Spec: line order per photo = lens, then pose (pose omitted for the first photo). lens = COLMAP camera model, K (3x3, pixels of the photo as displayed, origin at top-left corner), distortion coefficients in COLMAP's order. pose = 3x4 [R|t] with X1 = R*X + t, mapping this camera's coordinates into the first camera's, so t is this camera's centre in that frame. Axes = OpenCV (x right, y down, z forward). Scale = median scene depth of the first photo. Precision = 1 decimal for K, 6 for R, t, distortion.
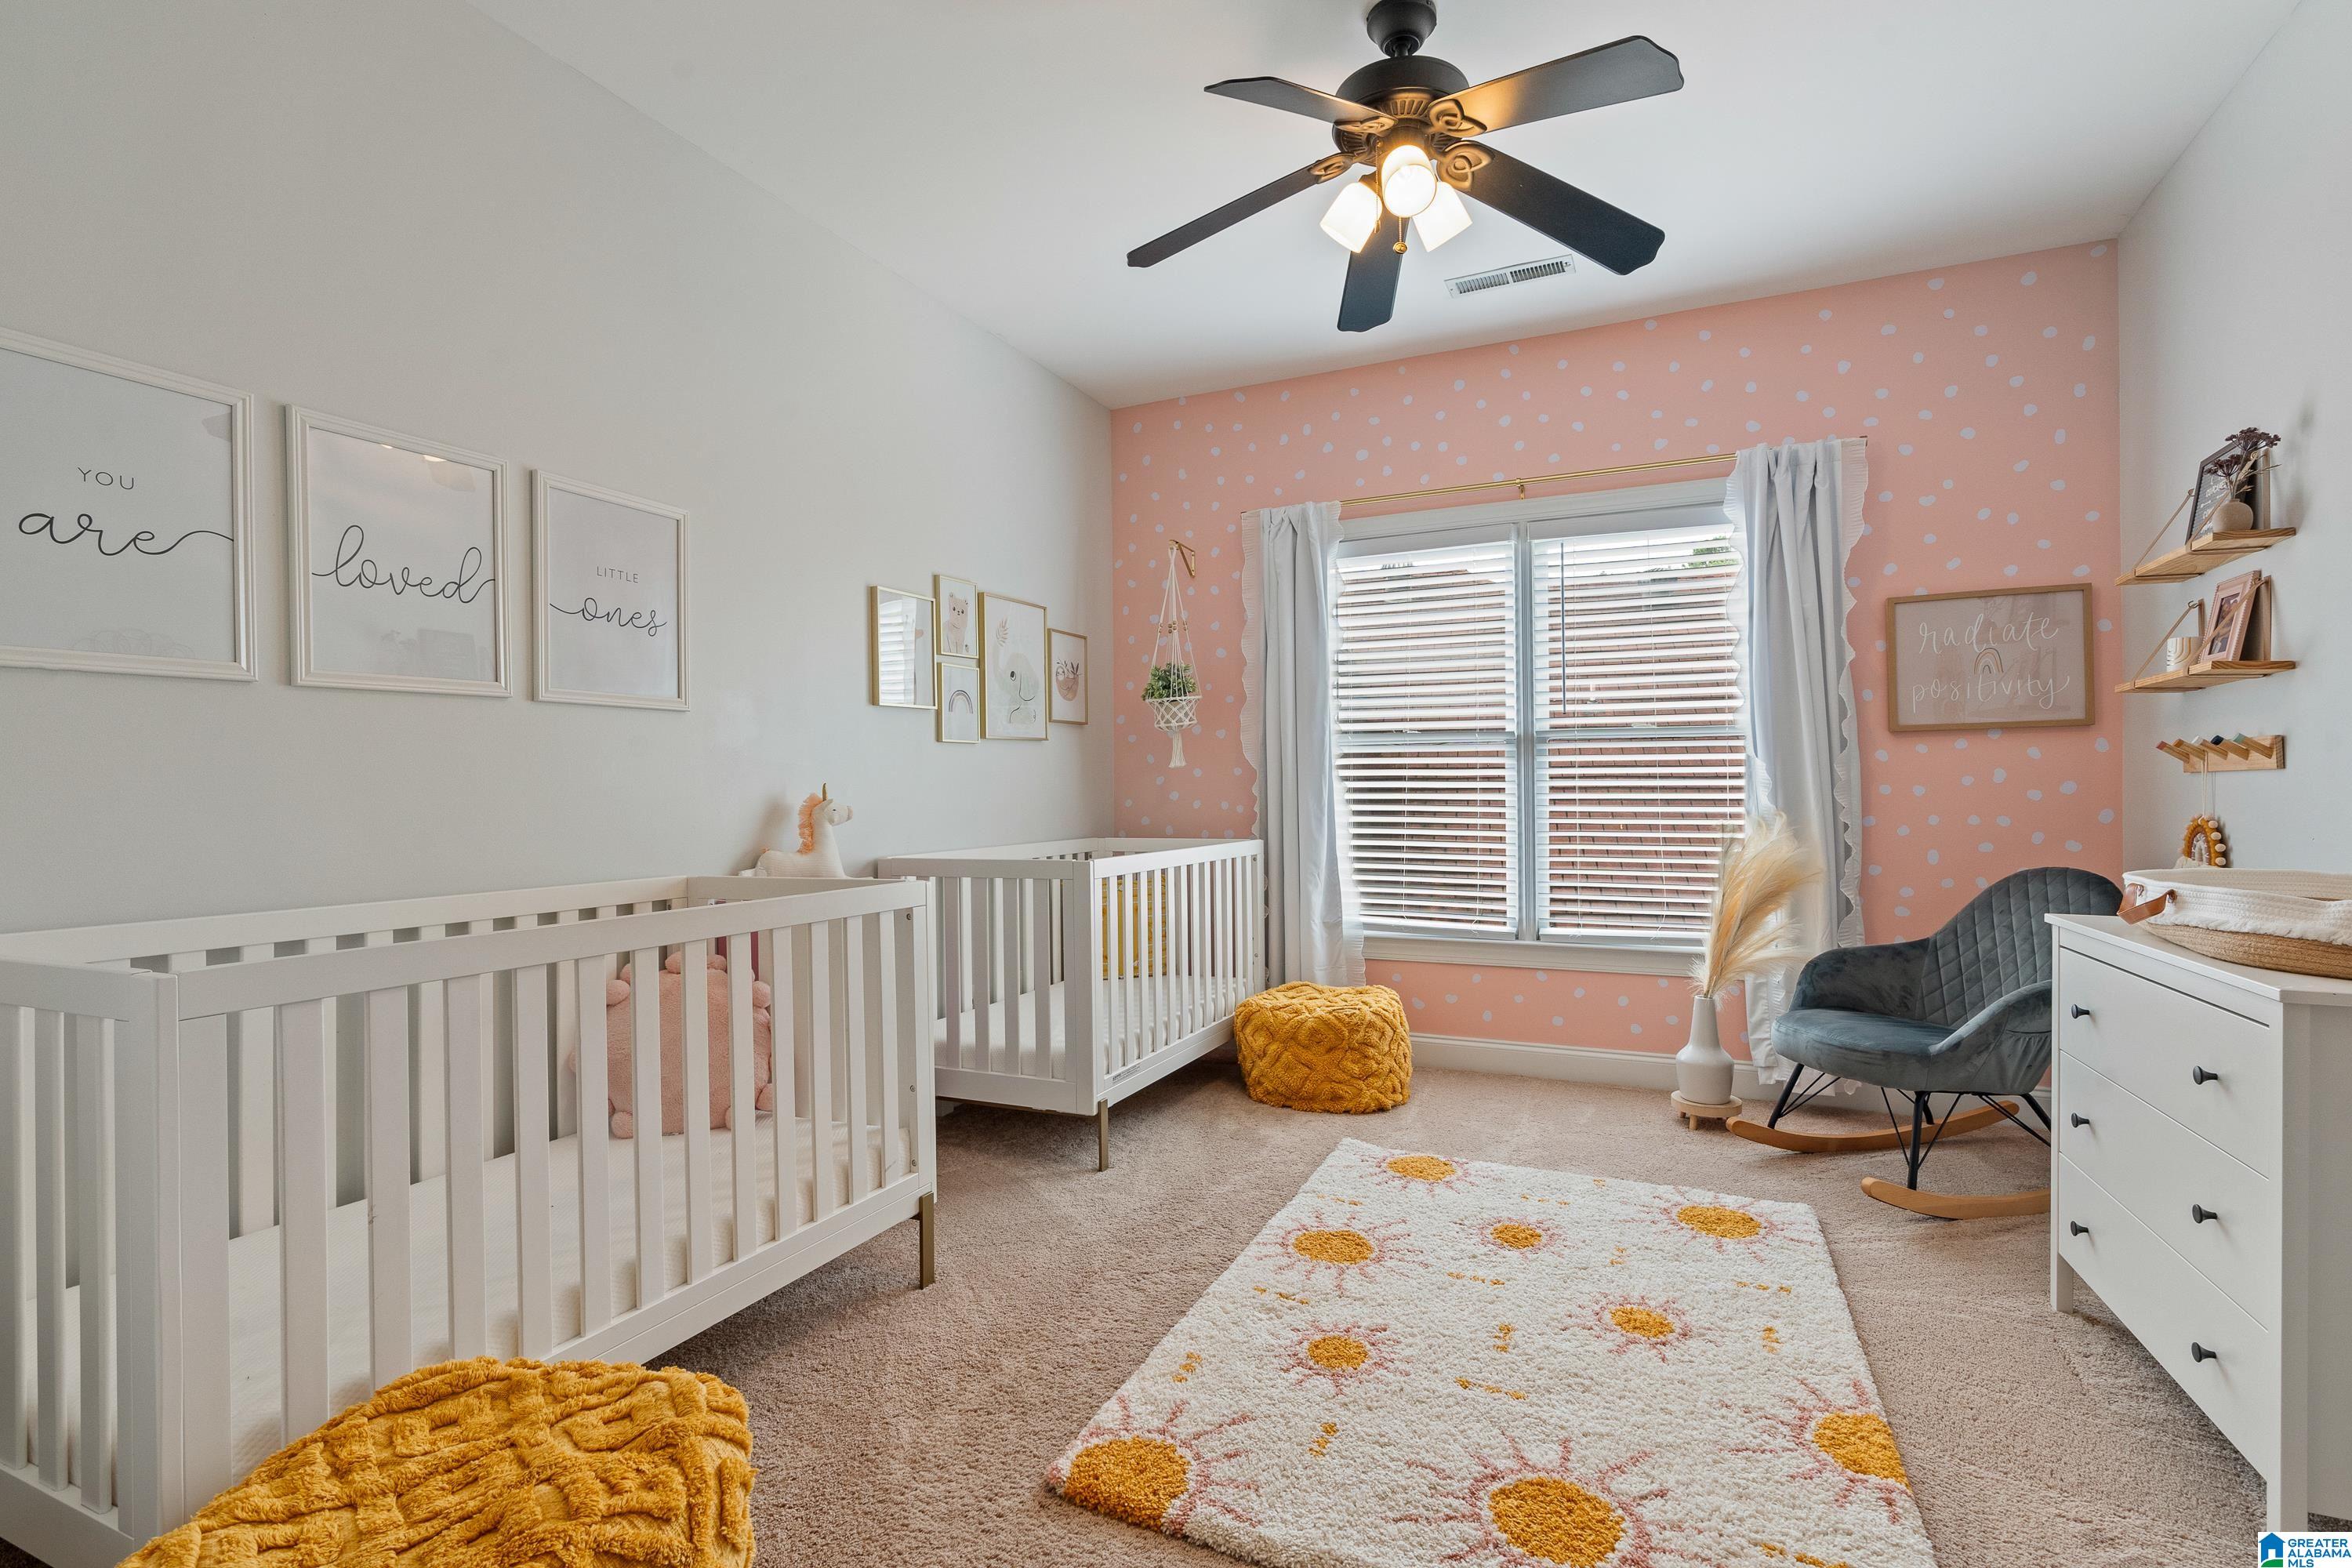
lens RADIAL K [[1142.8, 0, 1179.3], [0, 1142.8, 776.4], [0, 0, 1]] dist [-0.001199, 0.000248]
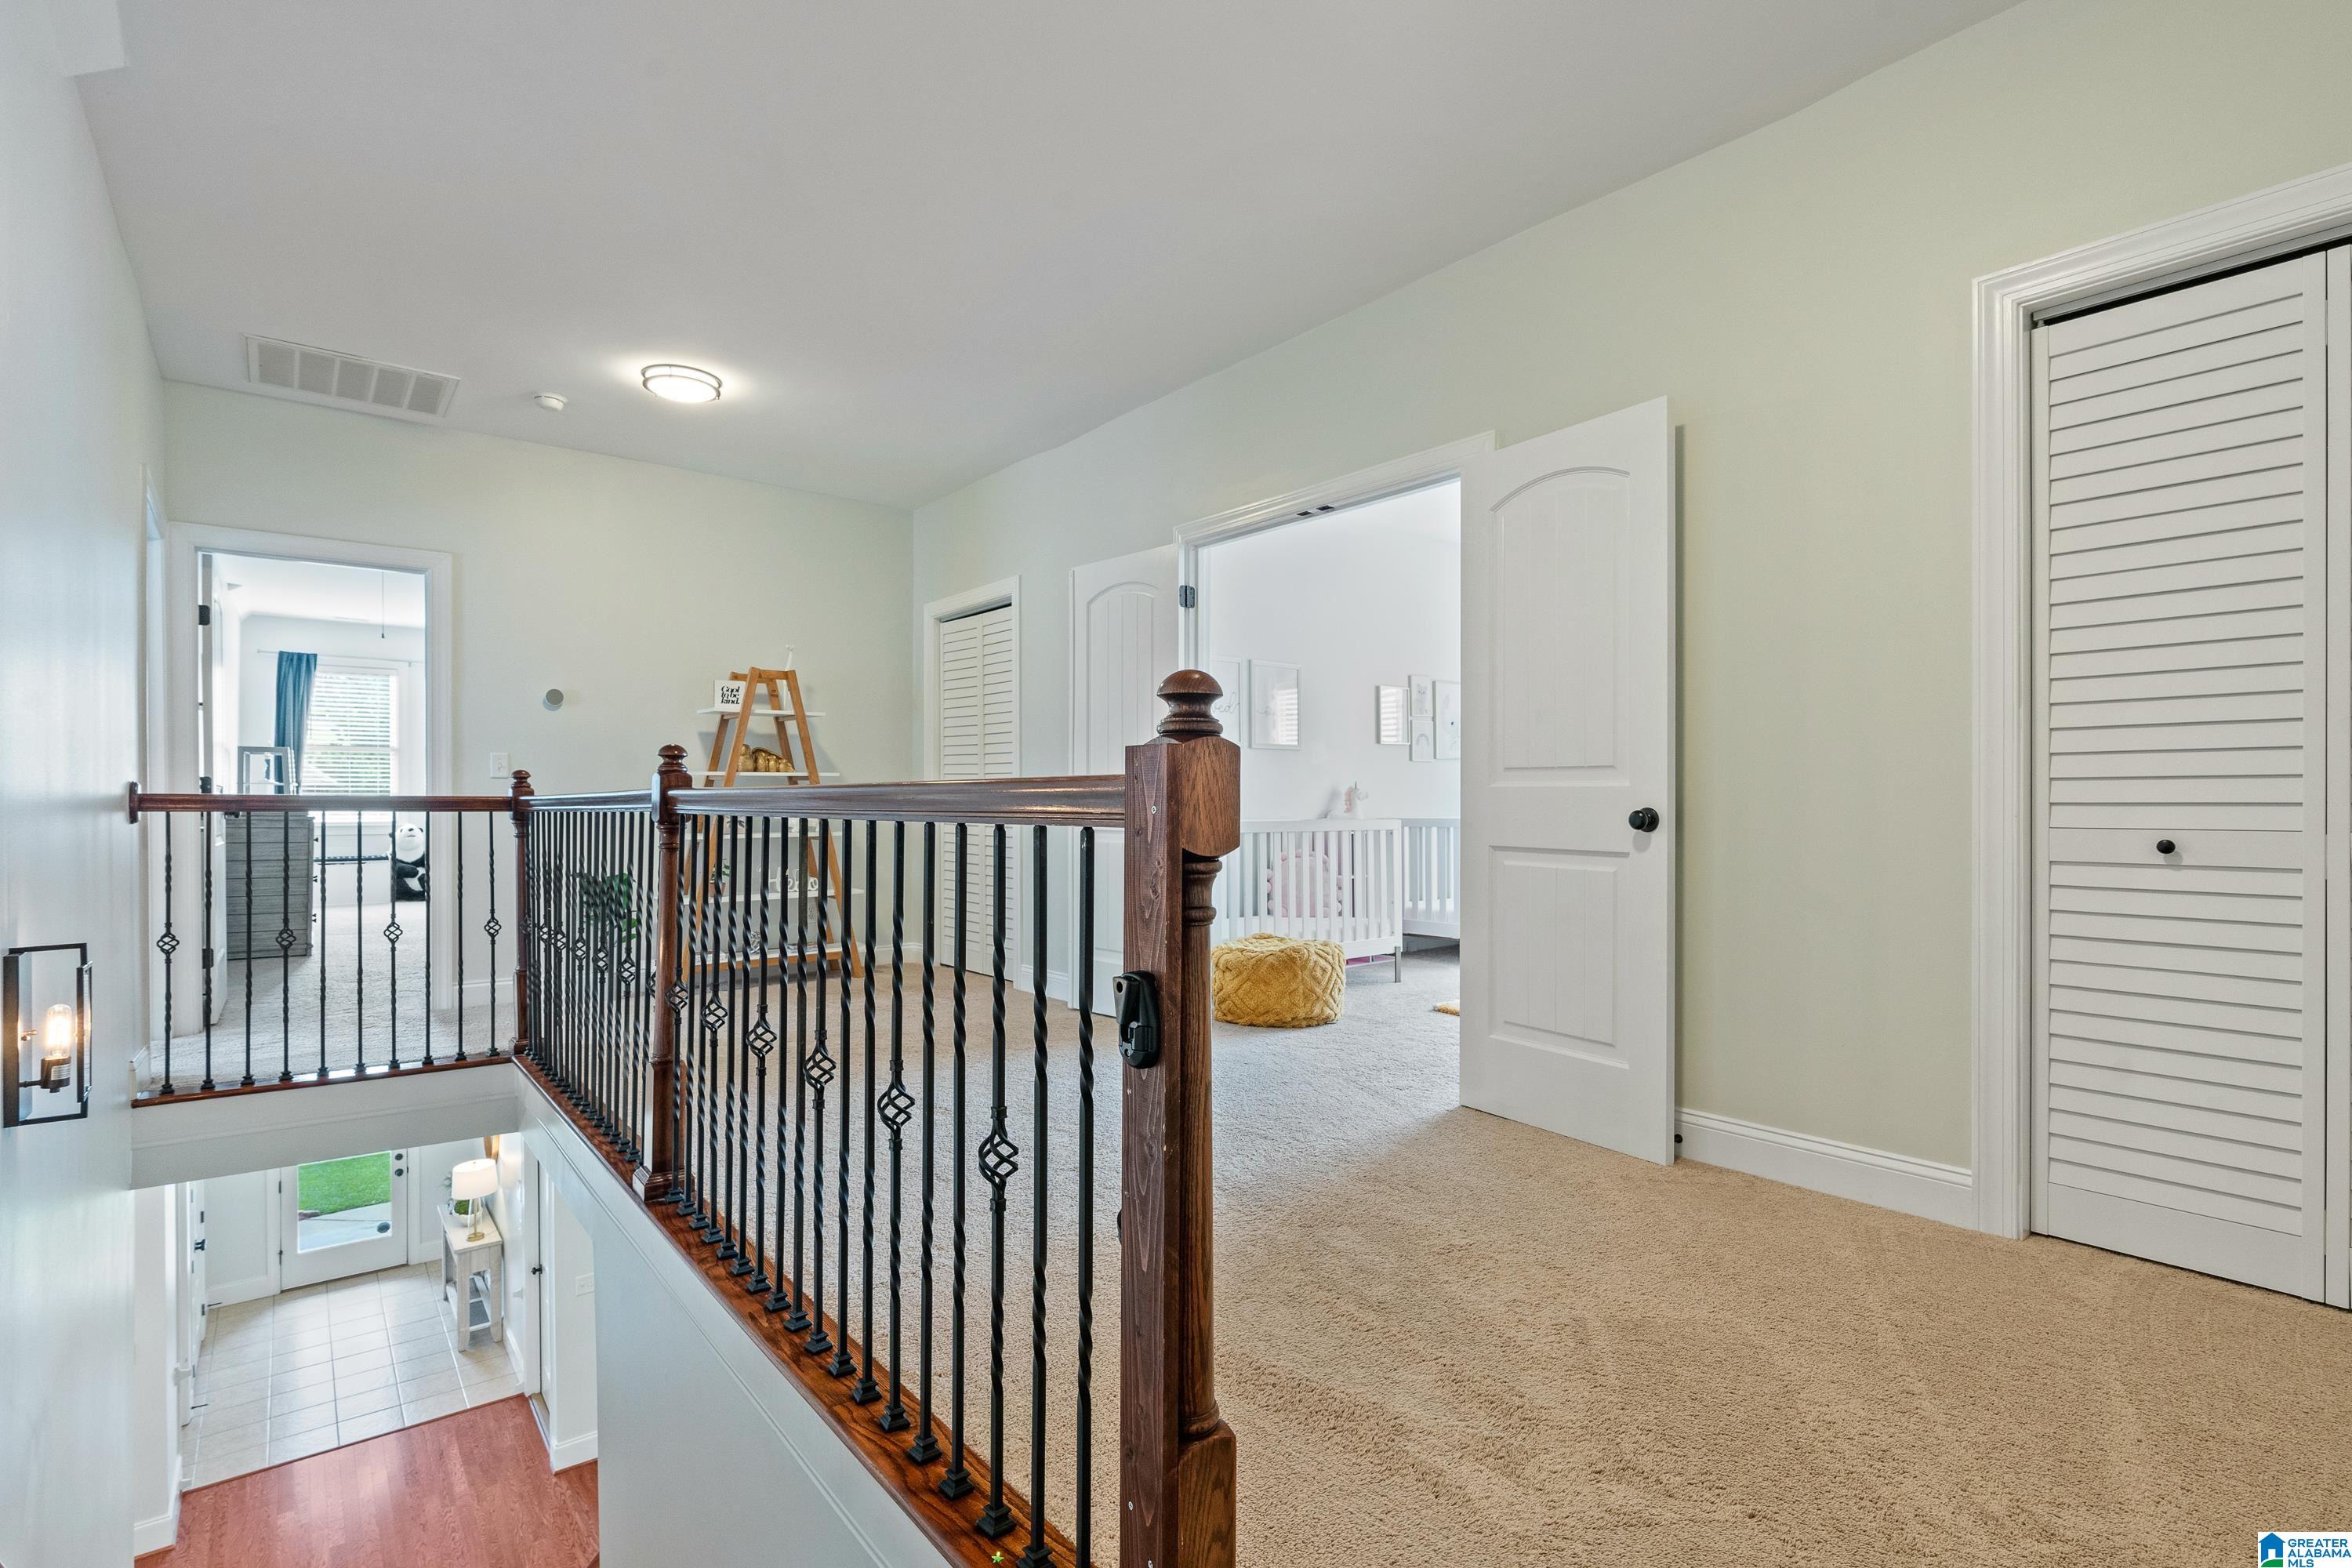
lens RADIAL K [[1060.5, 0, 1186.9], [0, 1060.5, 785.5], [0, 0, 1]] dist [-0.010019, 0.002539]
pose [[0.904797, 0.003205, -0.425831, 0.211467], [-0.005394, 0.999978, -0.003936, 0.019557], [0.425808, 0.005858, 0.904794, -0.788059]]
